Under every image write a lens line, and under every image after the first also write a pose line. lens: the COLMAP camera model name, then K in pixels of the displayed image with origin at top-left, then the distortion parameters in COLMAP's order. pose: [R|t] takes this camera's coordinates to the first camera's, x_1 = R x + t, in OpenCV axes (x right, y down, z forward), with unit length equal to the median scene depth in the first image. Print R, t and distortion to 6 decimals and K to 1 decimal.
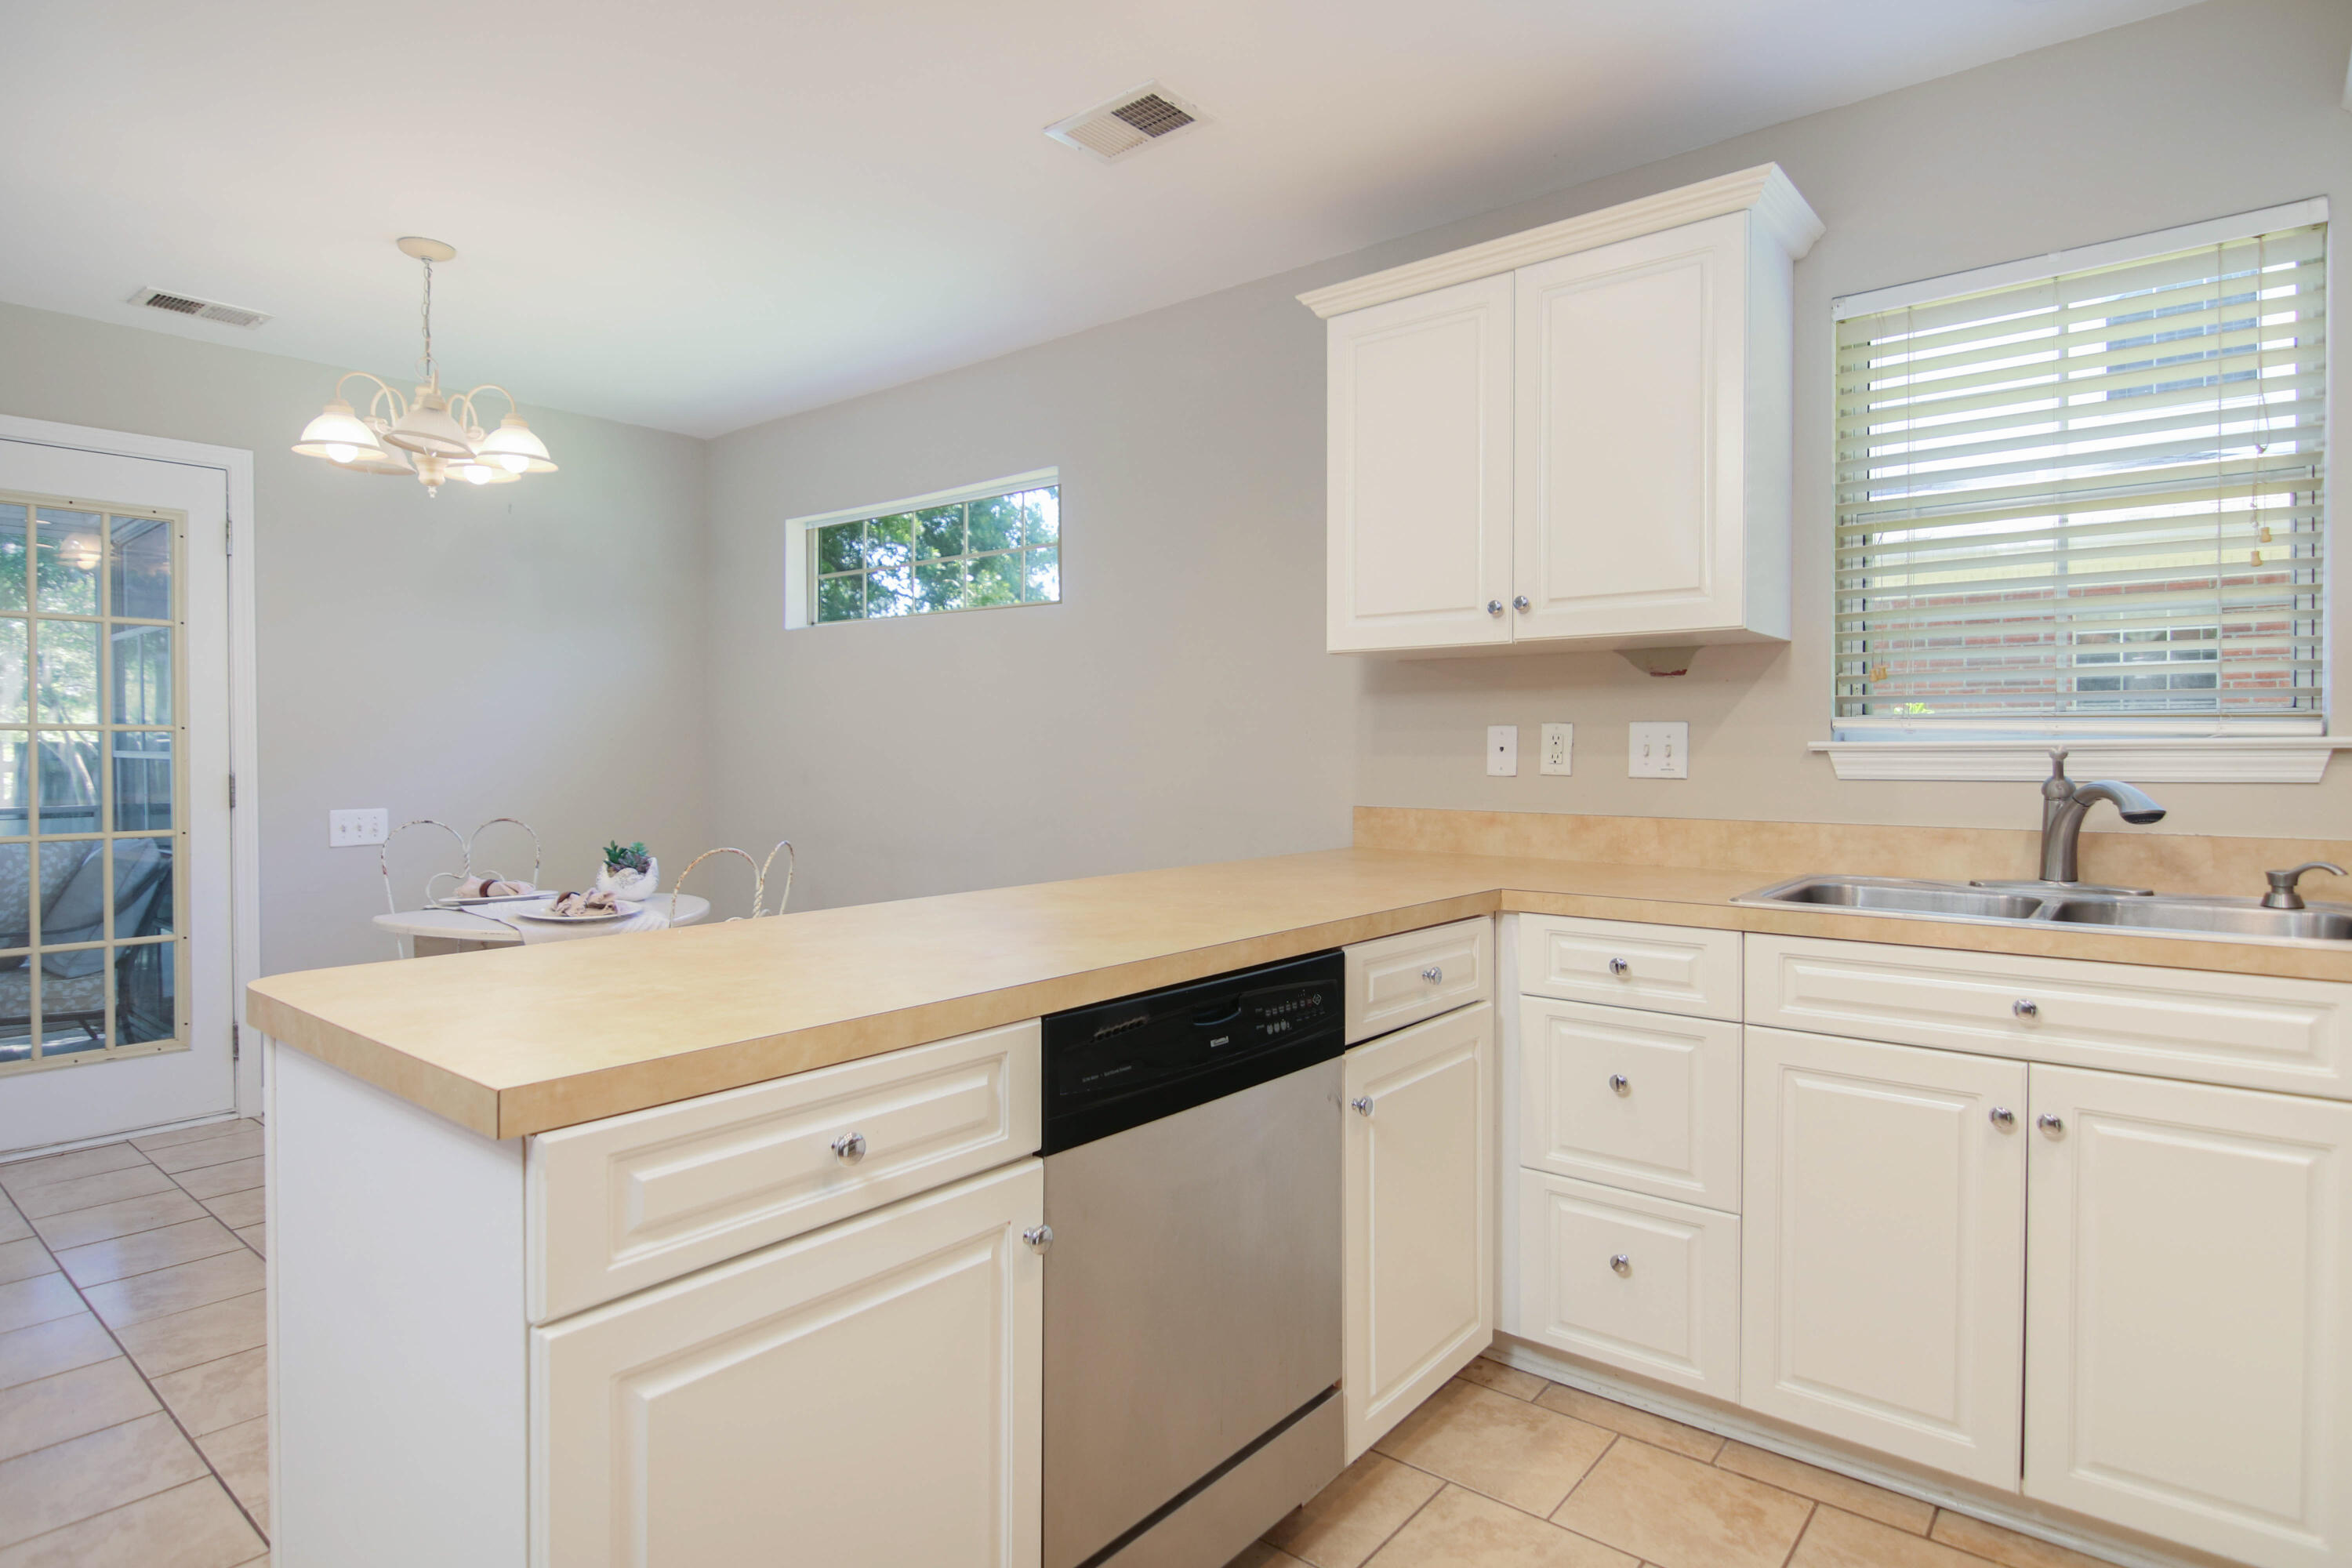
lens RADIAL K [[1263.1, 0, 1176.0], [0, 1263.1, 784.0], [0, 0, 1]] dist [-0.003410, -0.013233]
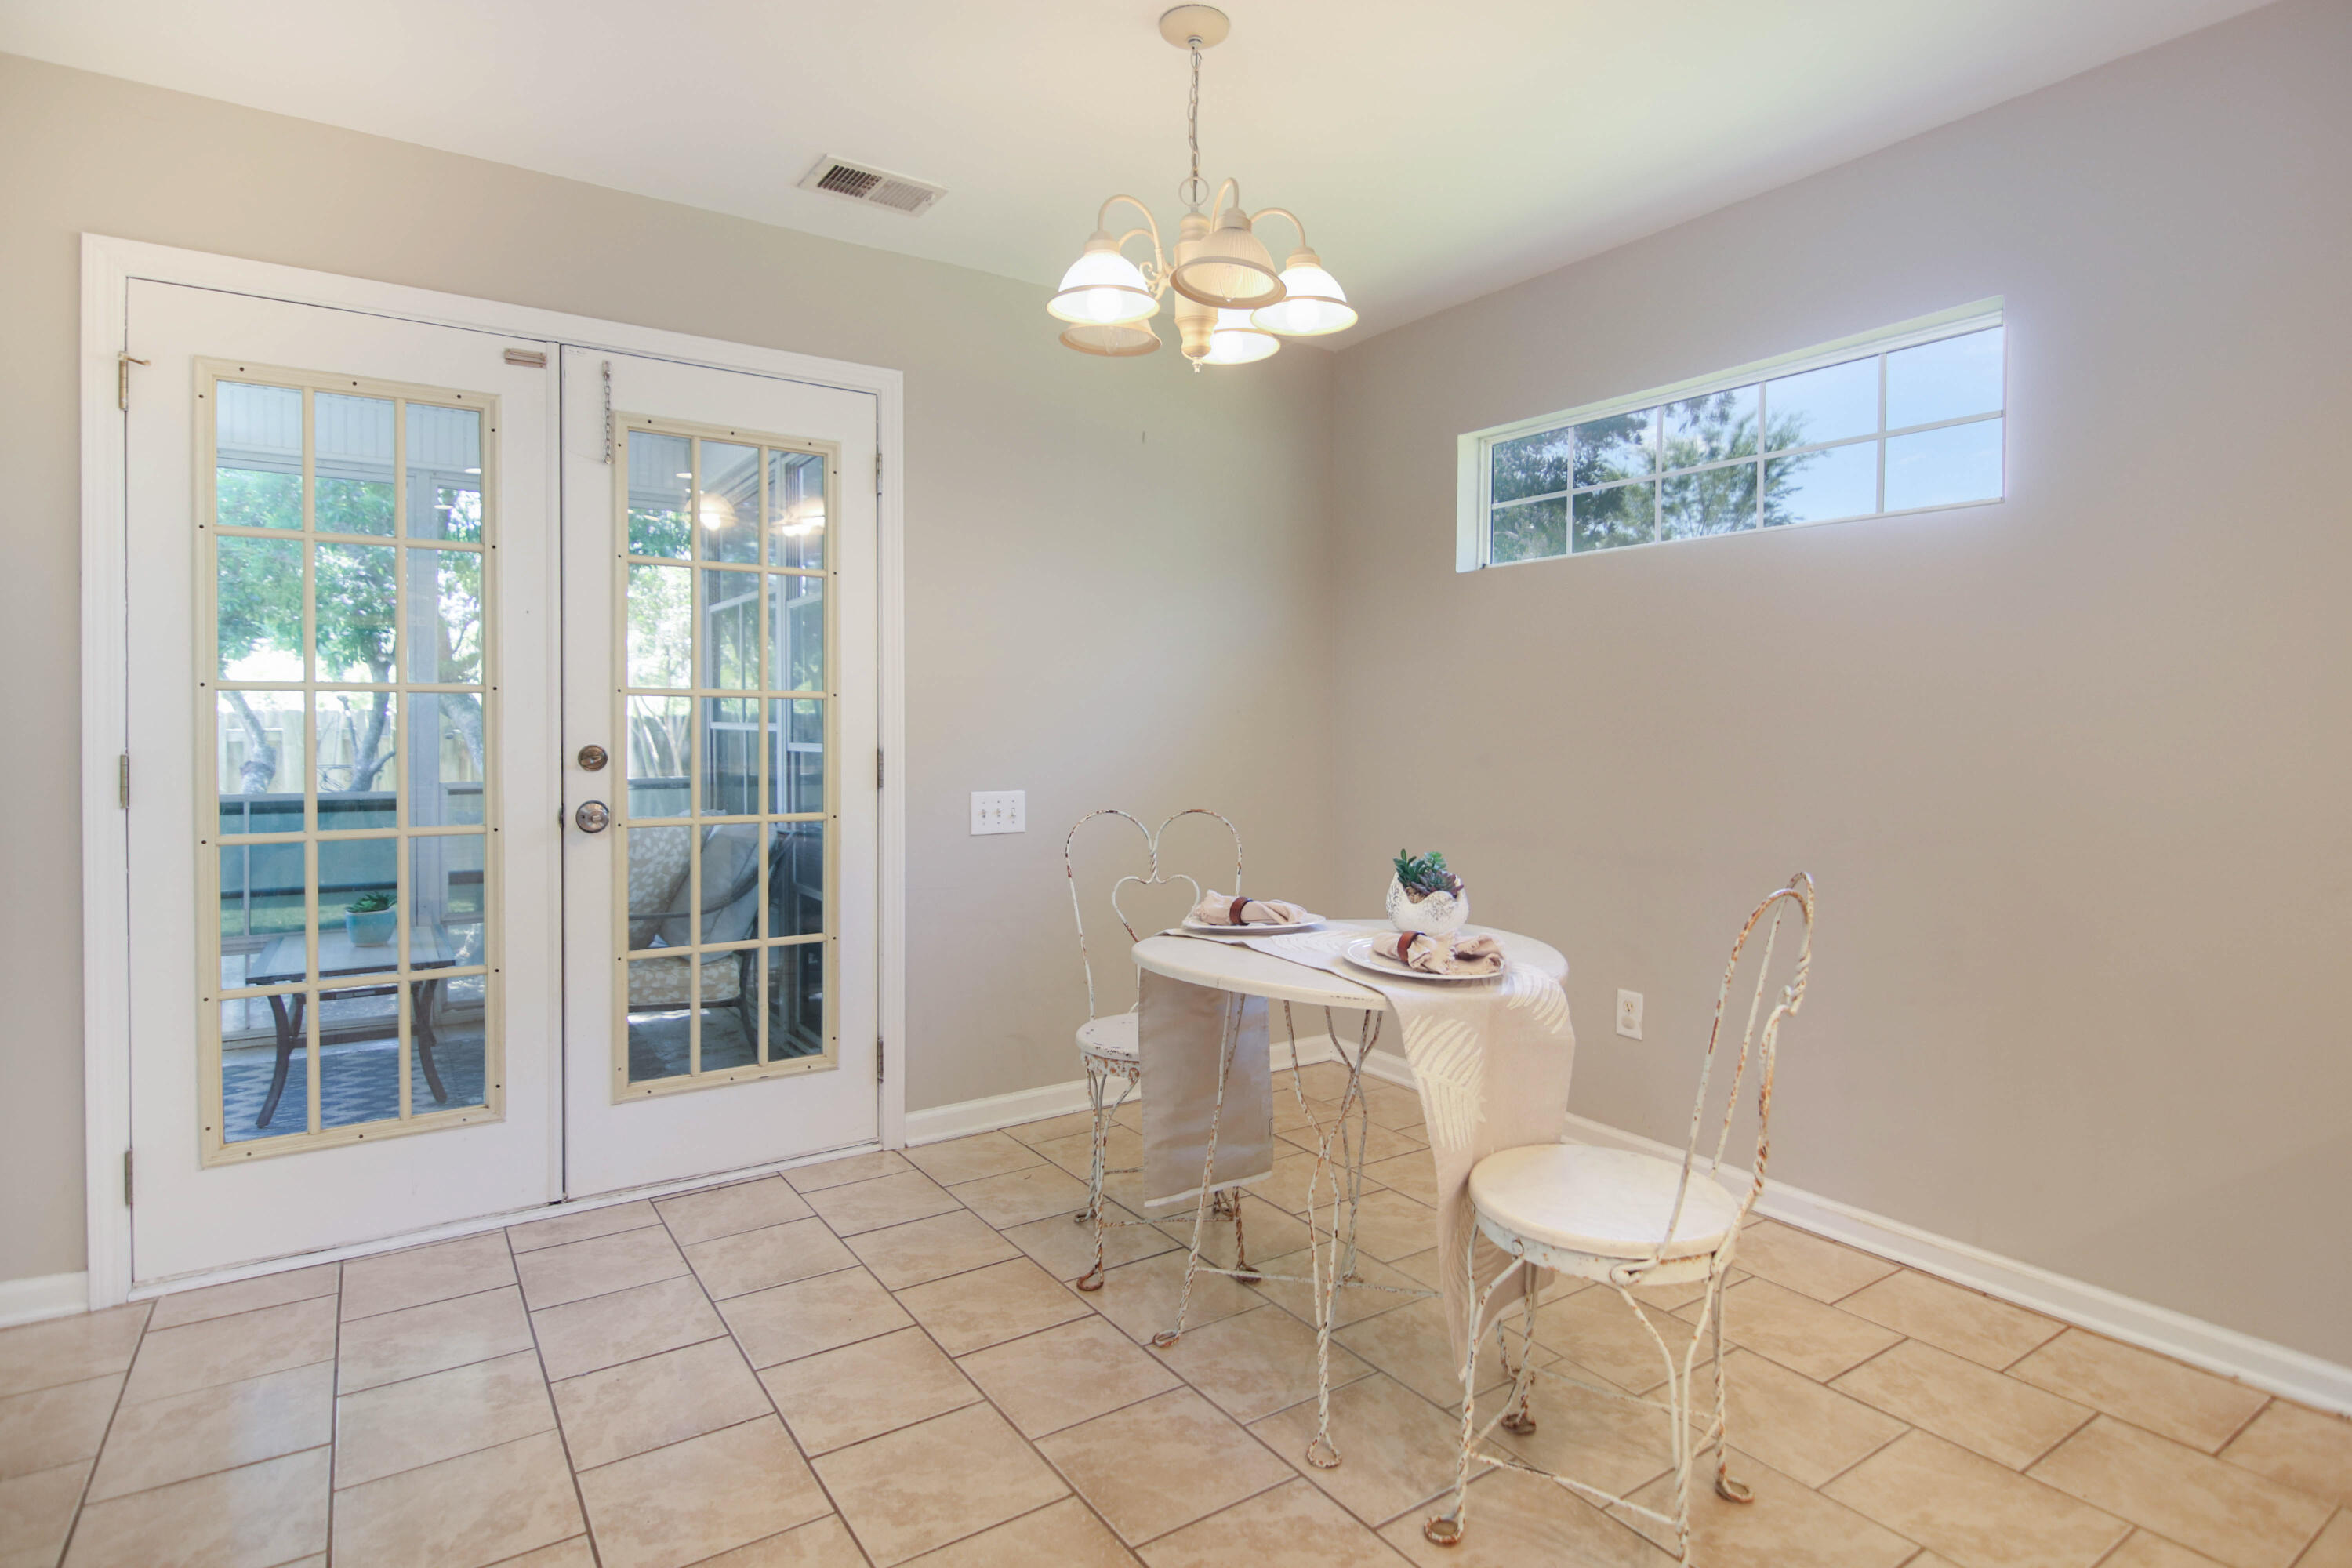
lens RADIAL K [[1212.7, 0, 1181.4], [0, 1212.7, 769.7], [0, 0, 1]] dist [-0.050261, -0.000281]
pose [[0.959641, 0.011367, -0.280999, -0.132107], [-0.007992, 0.999882, 0.013155, -0.002771], [0.281115, -0.010379, 0.959618, 0.109144]]
